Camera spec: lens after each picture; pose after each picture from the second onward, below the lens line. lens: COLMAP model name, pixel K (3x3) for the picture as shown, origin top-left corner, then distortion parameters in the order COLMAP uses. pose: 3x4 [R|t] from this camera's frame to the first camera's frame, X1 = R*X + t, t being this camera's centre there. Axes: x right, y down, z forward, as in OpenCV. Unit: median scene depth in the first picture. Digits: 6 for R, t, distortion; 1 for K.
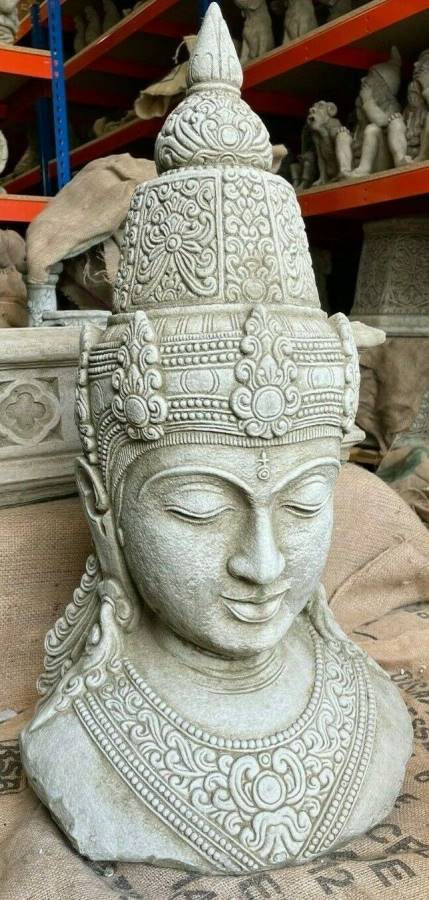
lens RADIAL K [[789.9, 0, 215.0], [0, 789.9, 489.1], [0, 0, 1]] dist [0.009338, 0.003099]
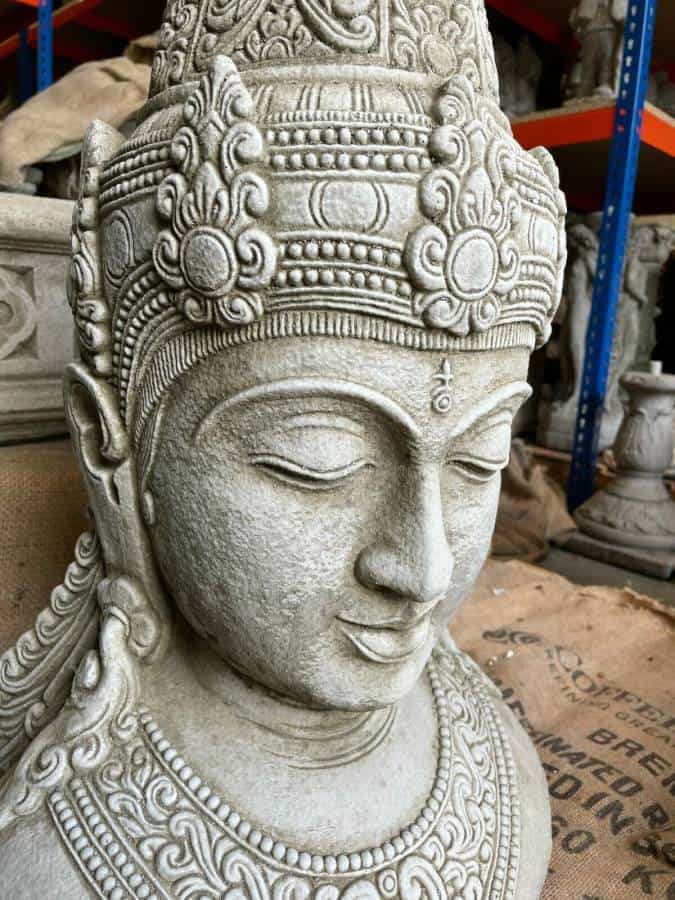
lens RADIAL K [[672.7, 0, 337.5], [0, 672.7, 450.0], [0, 0, 1]] dist [0.057434, -0.098019]
pose [[0.971999, 0.032546, 0.232722, -0.104585], [-0.033642, 0.999434, 0.000741, 0.014601], [-0.232566, -0.008549, 0.972543, 0.513010]]
